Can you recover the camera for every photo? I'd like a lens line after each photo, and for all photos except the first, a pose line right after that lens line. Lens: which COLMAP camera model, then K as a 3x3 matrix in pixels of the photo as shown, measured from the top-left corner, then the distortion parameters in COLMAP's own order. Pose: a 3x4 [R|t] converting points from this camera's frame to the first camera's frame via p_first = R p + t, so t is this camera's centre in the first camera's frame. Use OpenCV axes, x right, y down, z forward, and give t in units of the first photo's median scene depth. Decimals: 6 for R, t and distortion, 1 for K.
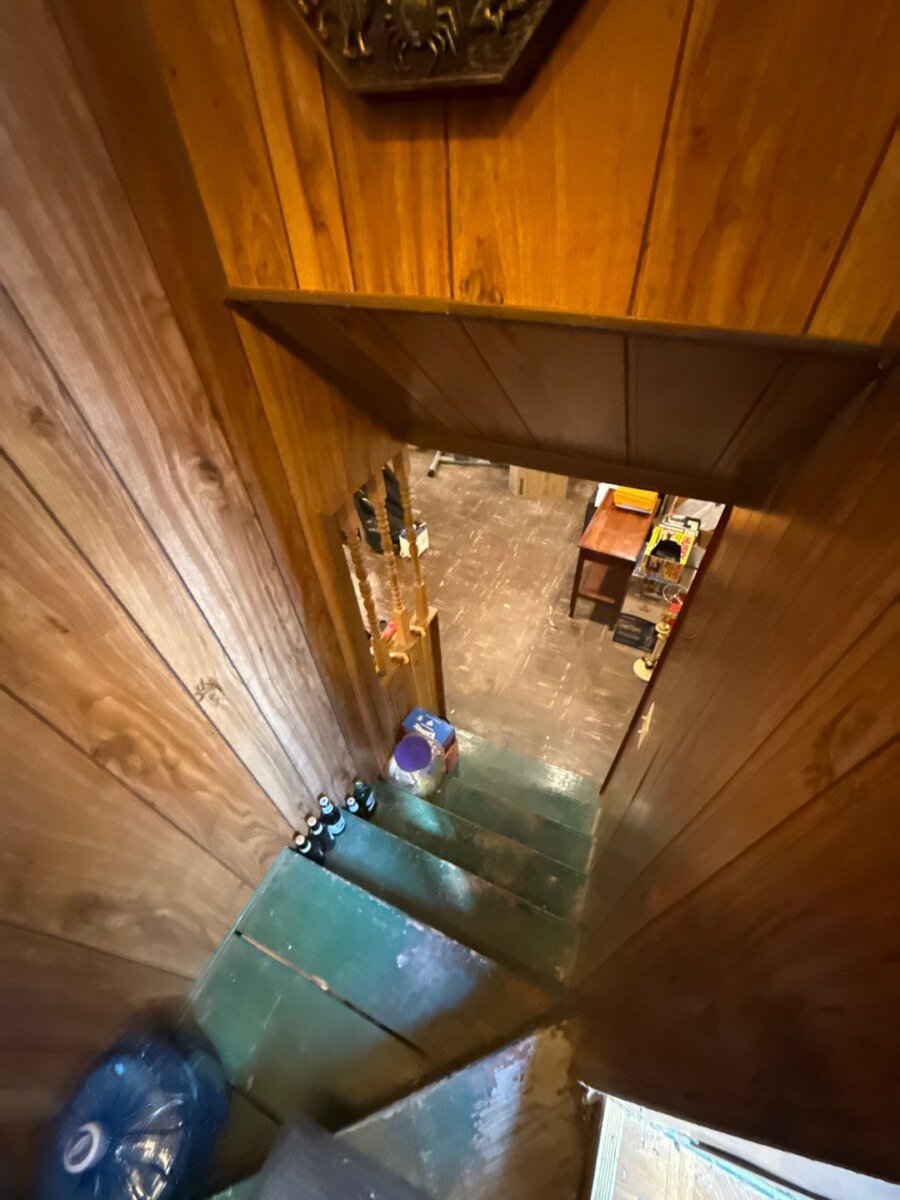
lens RADIAL K [[477.6, 0, 450.0], [0, 477.6, 600.0], [0, 0, 1]] dist [-0.000272, 0.000188]
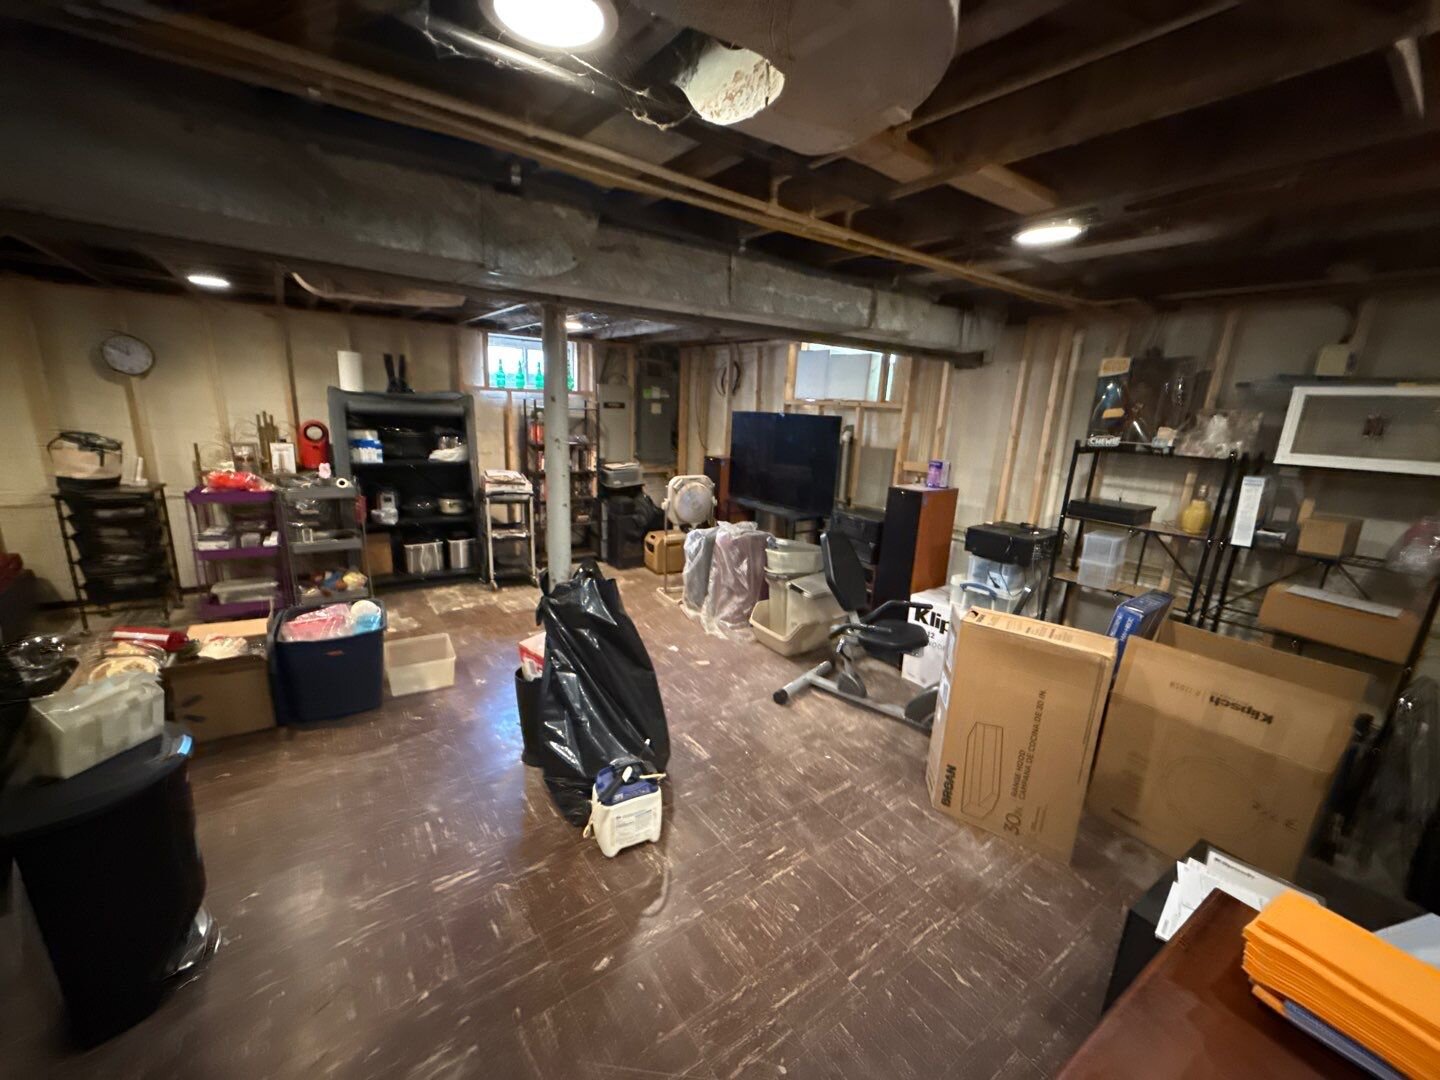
lens RADIAL K [[573.1, 0, 718.4], [0, 573.1, 540.0], [0, 0, 1]] dist [-0.000272, 0.000188]
pose [[0.877063, 0.195830, -0.438646, 0.173871], [-0.401661, 0.799824, -0.446037, -0.125314], [0.263492, 0.567390, 0.780154, 0.517167]]
